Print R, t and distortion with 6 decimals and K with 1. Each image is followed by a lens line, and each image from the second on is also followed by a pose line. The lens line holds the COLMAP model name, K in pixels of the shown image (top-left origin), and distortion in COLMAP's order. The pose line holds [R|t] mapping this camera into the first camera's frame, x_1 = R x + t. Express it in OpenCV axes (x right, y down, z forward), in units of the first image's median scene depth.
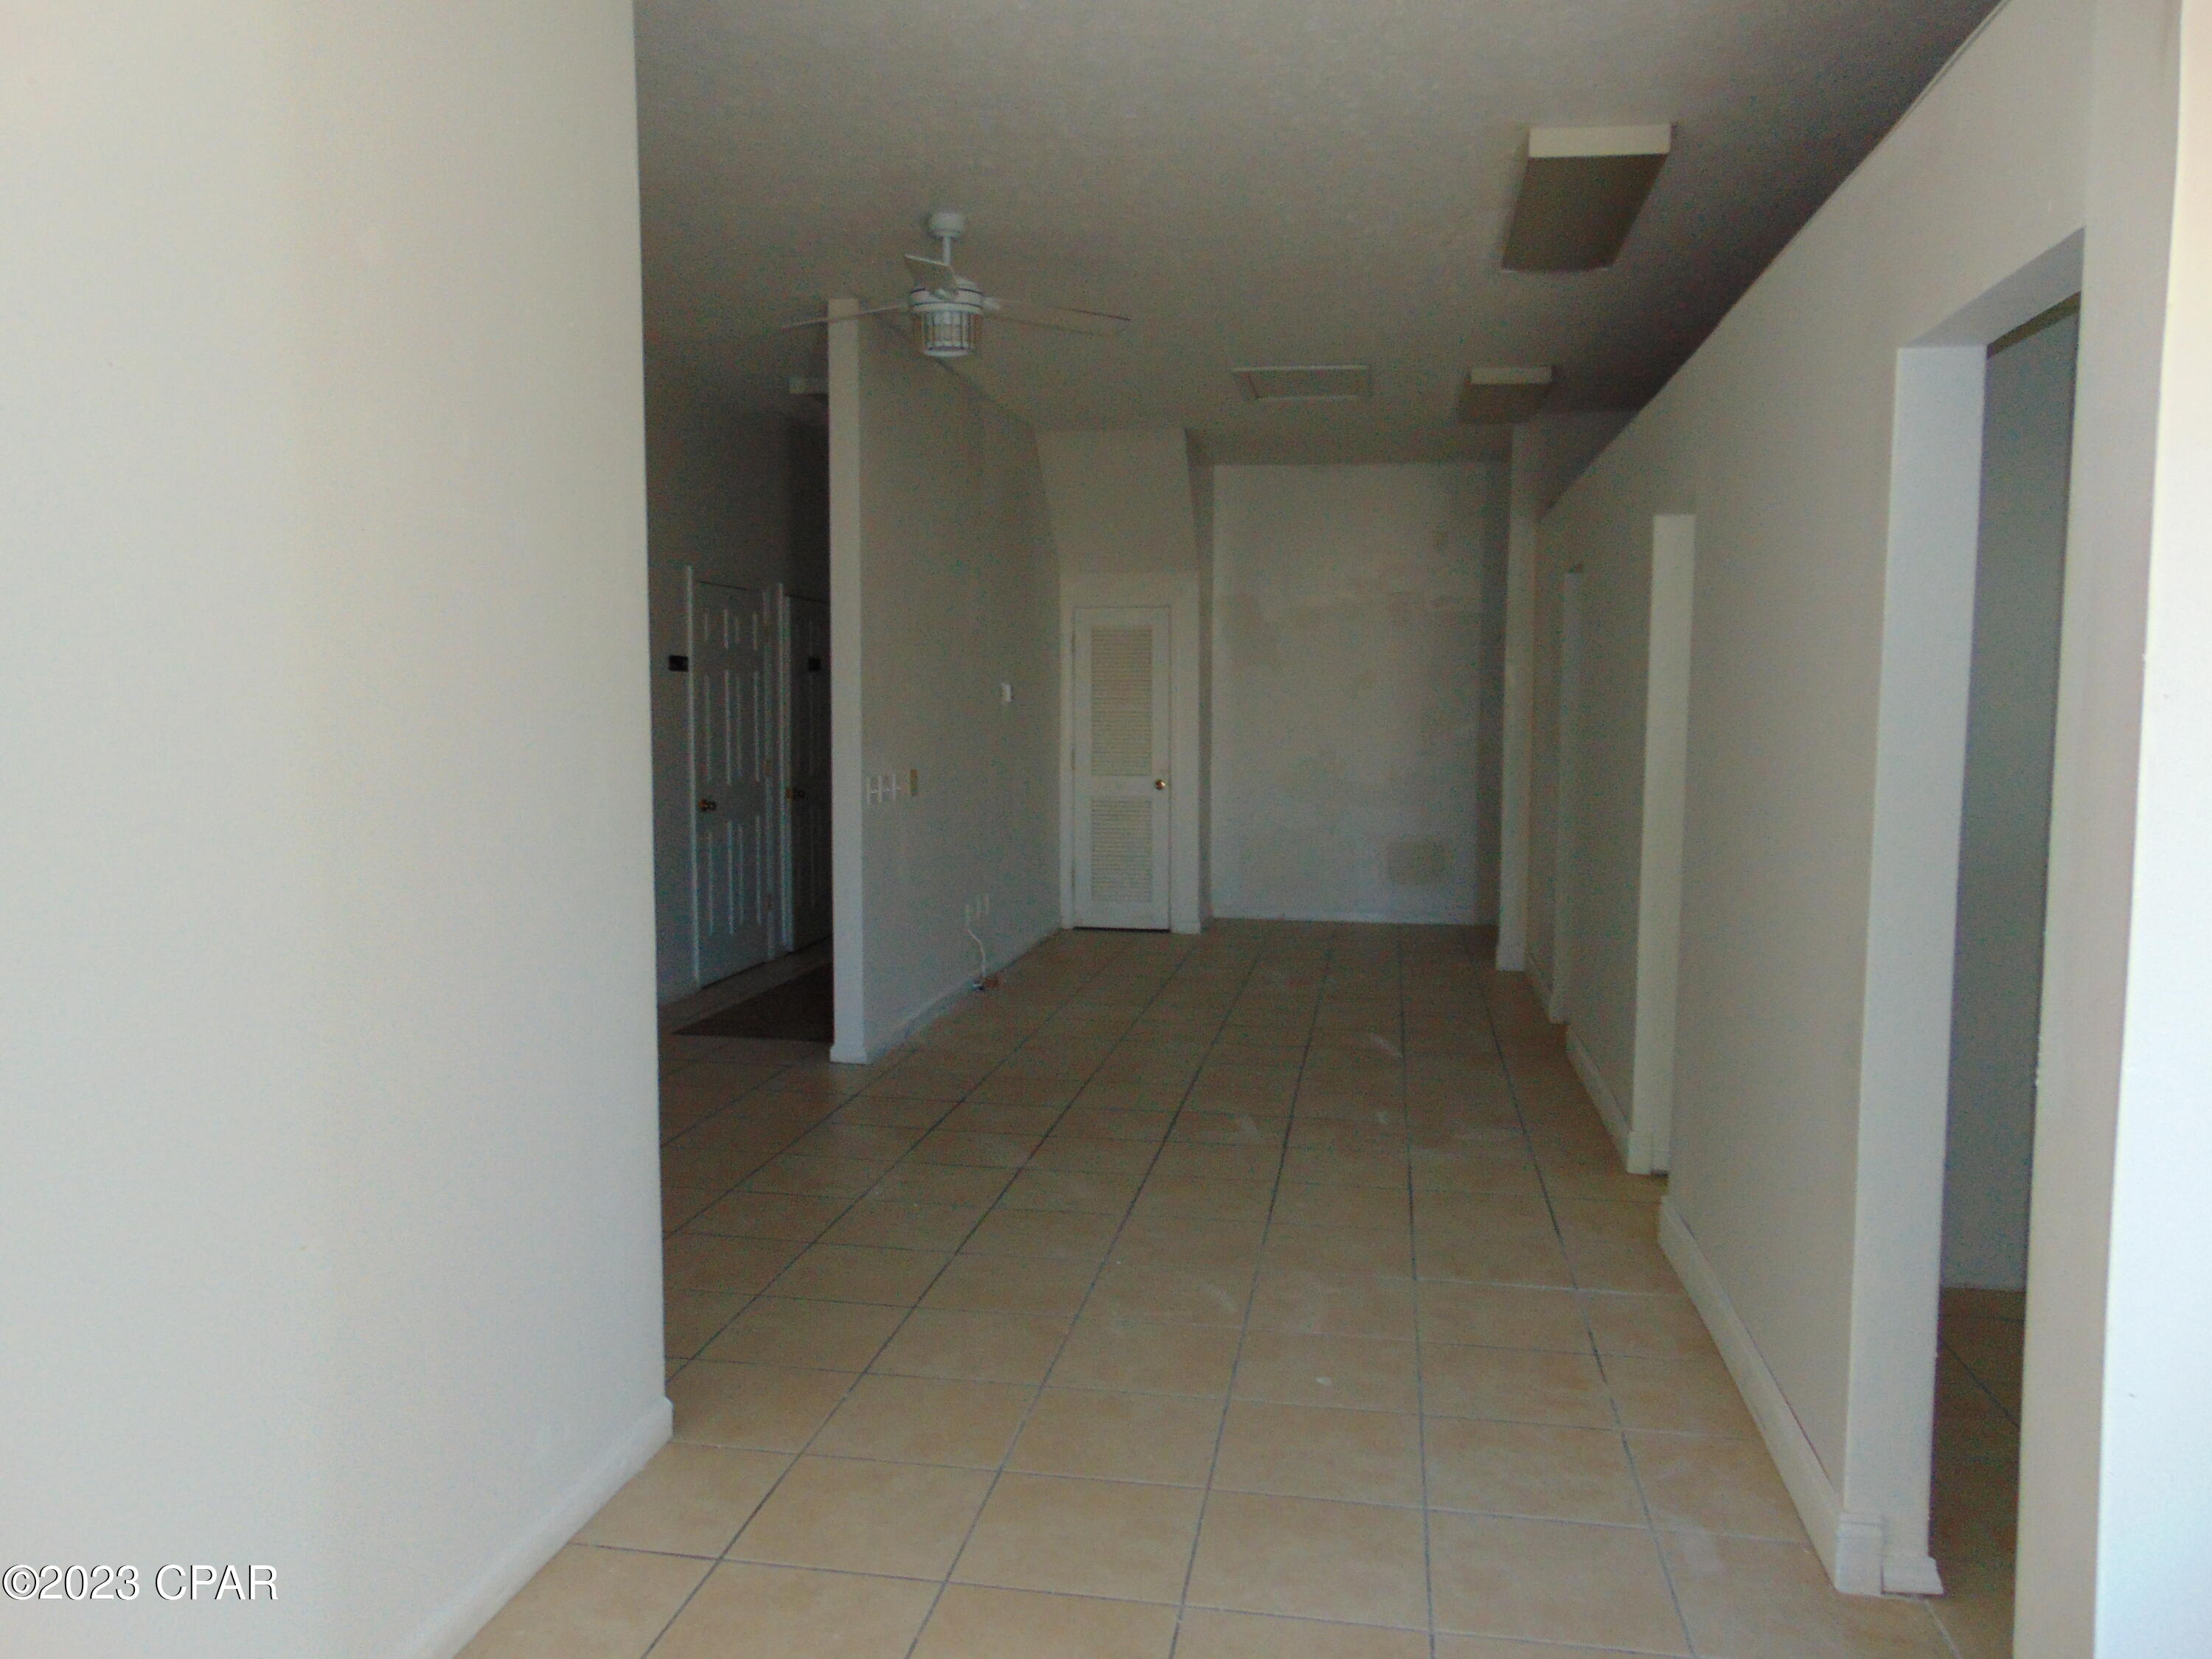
lens RADIAL K [[1676.6, 0, 1106.0], [0, 1676.6, 829.5], [0, 0, 1]] dist [-0.027656, 0.039161]
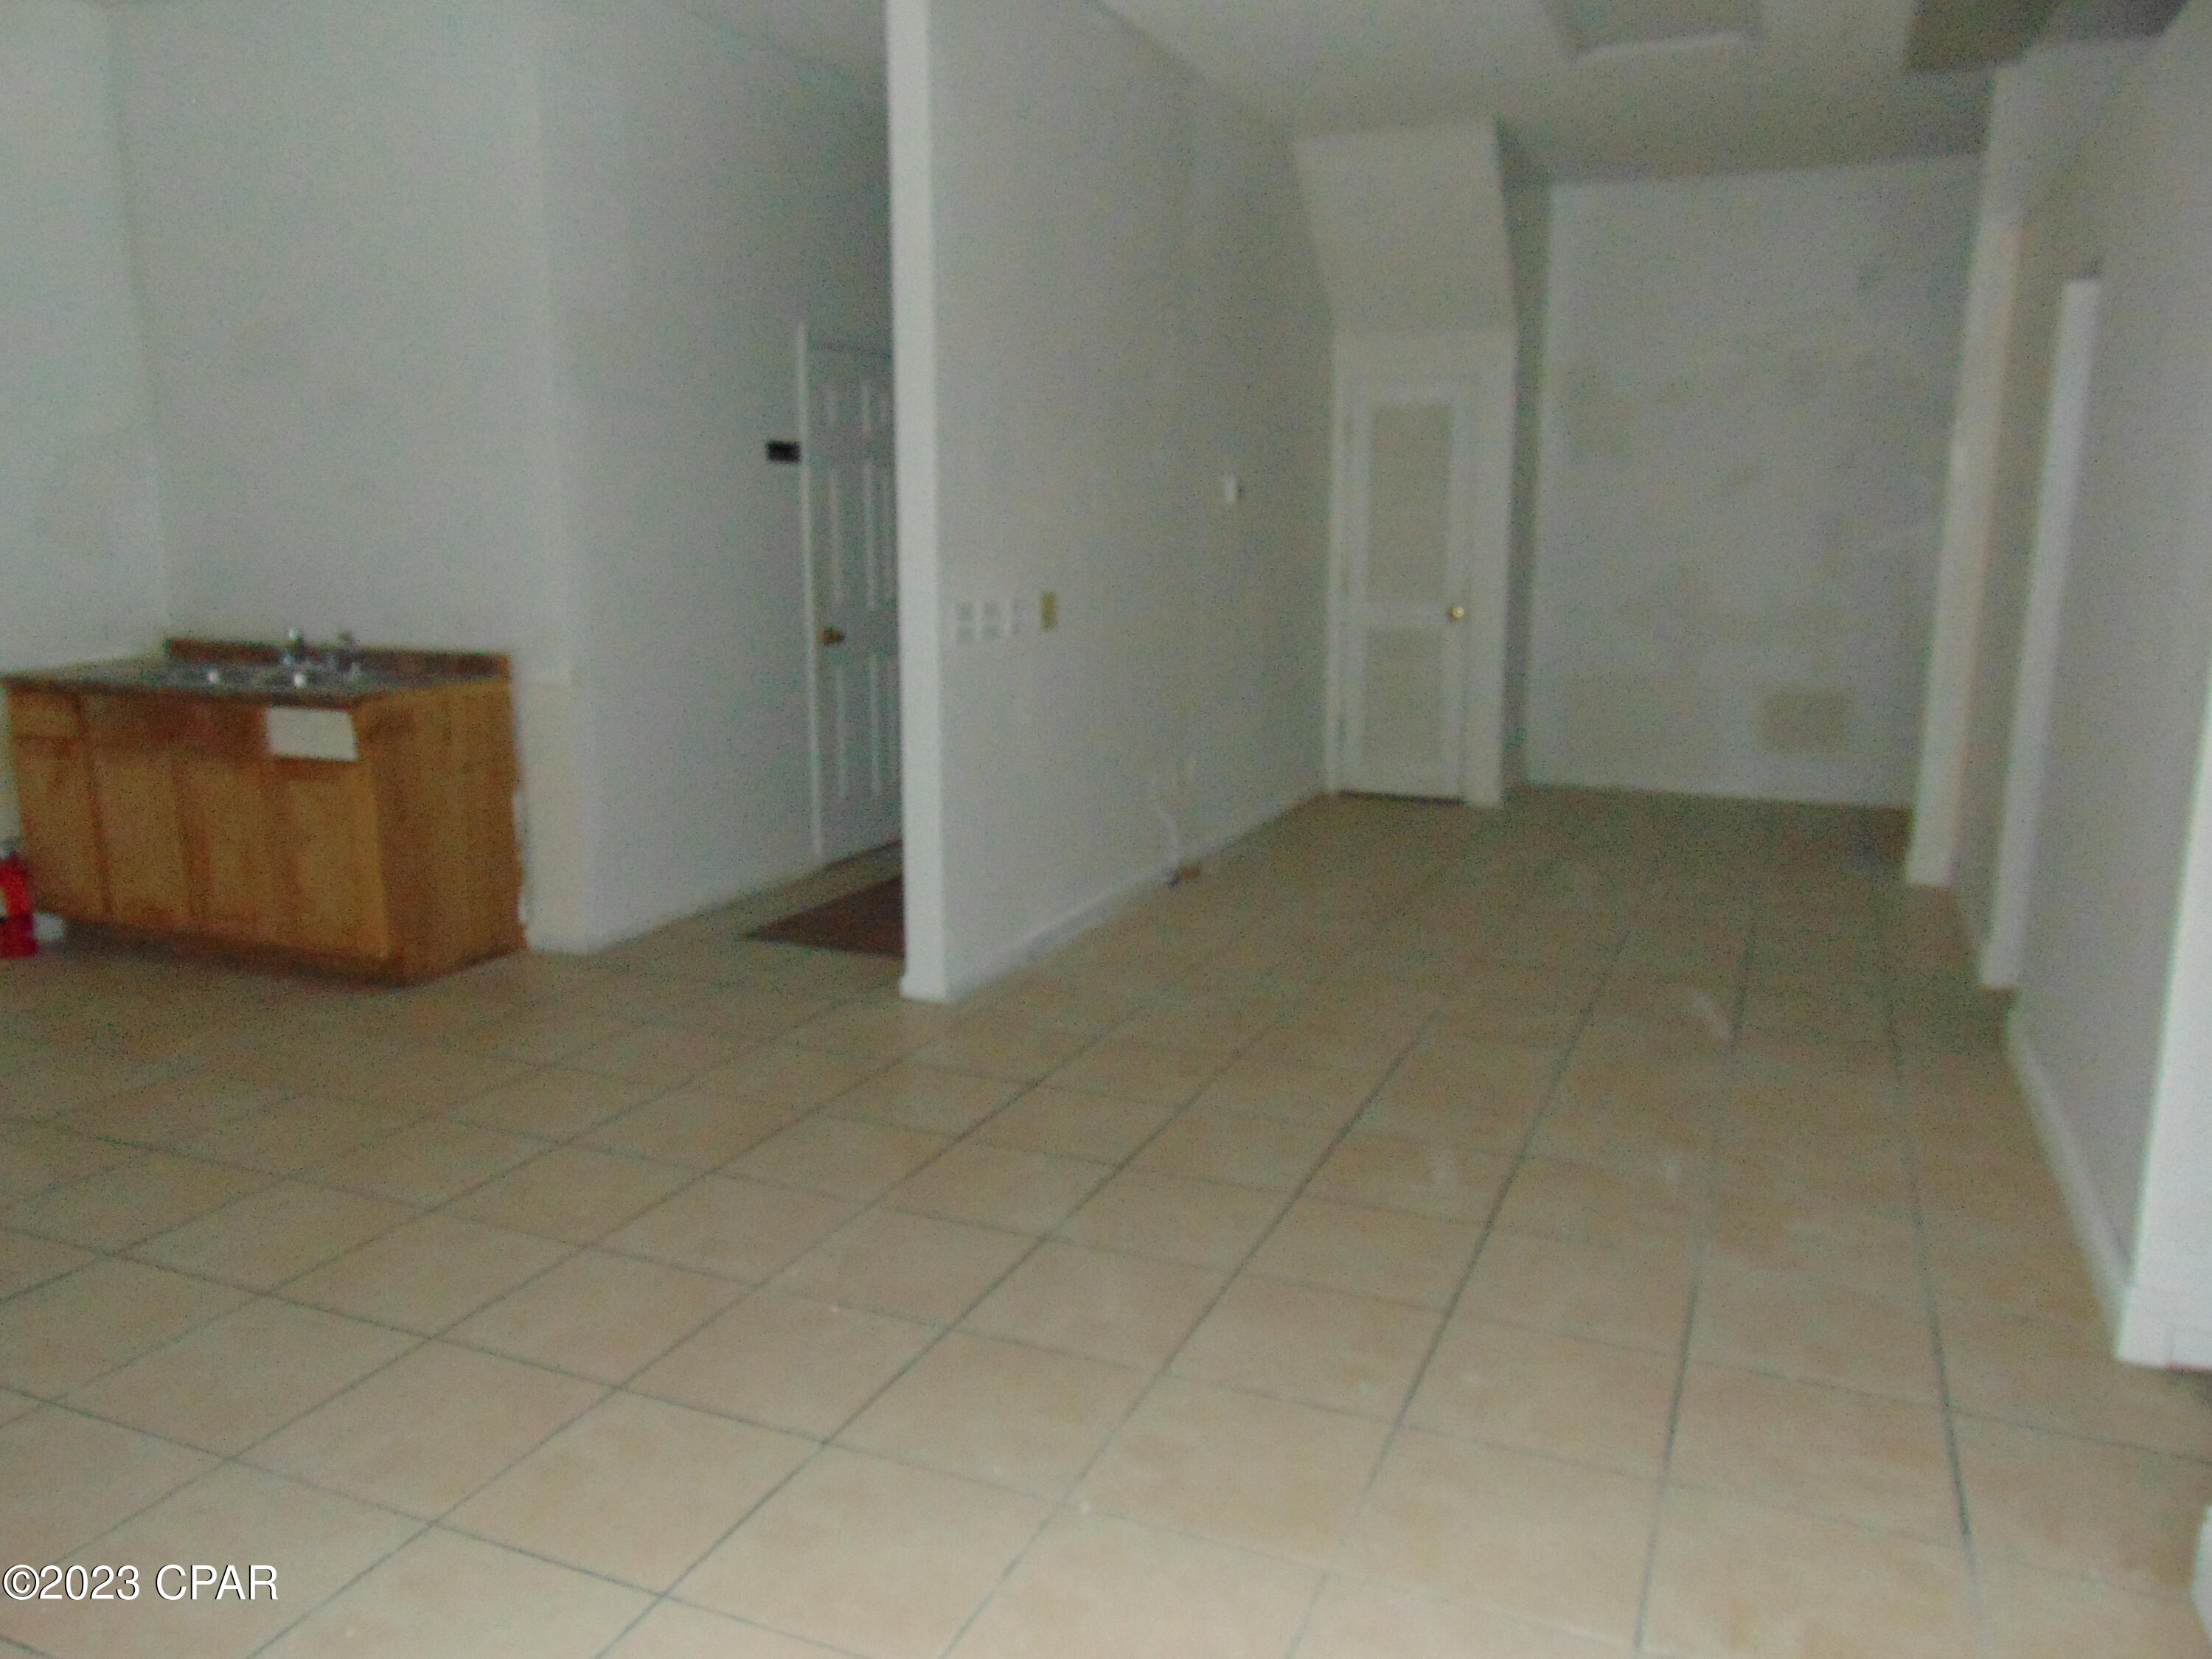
lens RADIAL K [[1676.6, 0, 1106.0], [0, 1676.6, 829.5], [0, 0, 1]] dist [-0.027656, 0.039161]
pose [[0.973025, 0.036728, -0.227758, 0.068660], [-0.012241, 0.994075, 0.108005, -0.011113], [0.230375, -0.102304, 0.967709, 0.259280]]
